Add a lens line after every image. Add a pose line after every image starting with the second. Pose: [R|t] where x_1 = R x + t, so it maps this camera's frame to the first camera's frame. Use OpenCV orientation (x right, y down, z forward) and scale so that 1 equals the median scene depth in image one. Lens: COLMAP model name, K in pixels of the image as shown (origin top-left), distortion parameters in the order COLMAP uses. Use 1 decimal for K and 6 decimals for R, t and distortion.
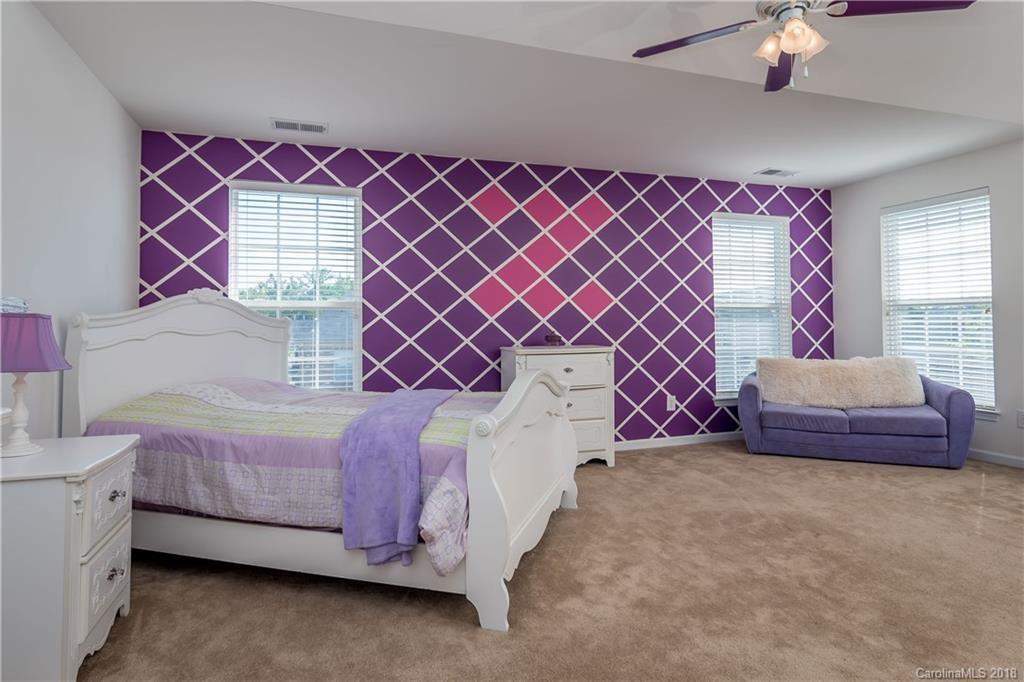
lens RADIAL K [[560.9, 0, 512.0], [0, 560.9, 306.8], [0, 0, 1]] dist [-0.000358, 0.000574]
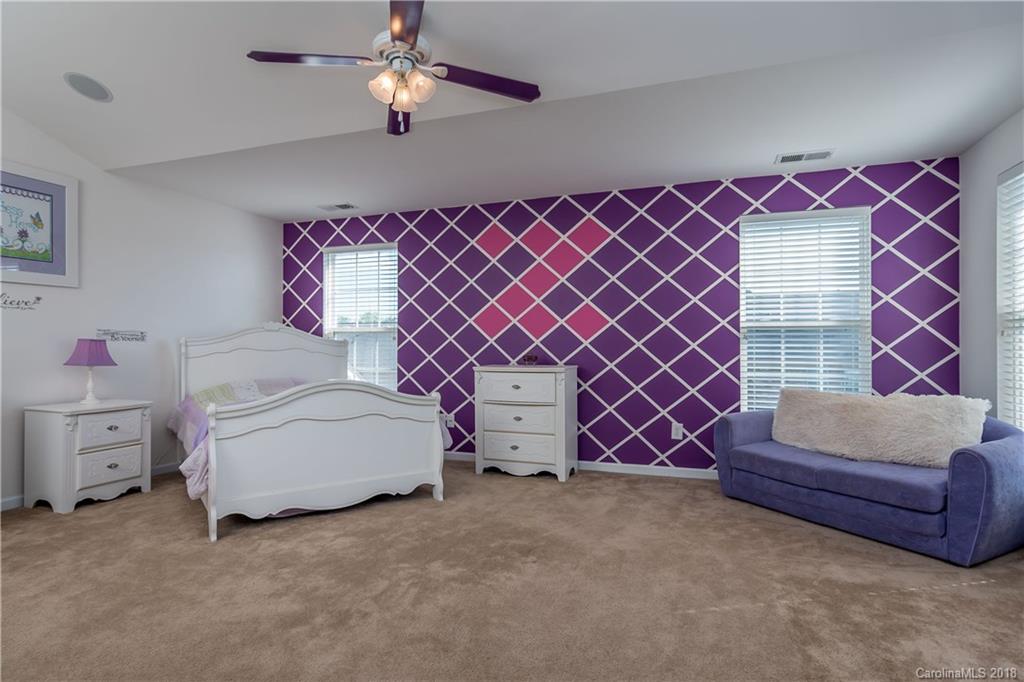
lens RADIAL K [[522.7, 0, 512.2], [0, 522.7, 342.1], [0, 0, 1]] dist [0.000048, 0.001290]
pose [[0.790442, 0.001213, -0.612536, 0.638466], [0.011744, 0.999784, 0.017136, 0.007095], [0.612425, -0.020738, 0.790257, 0.164241]]
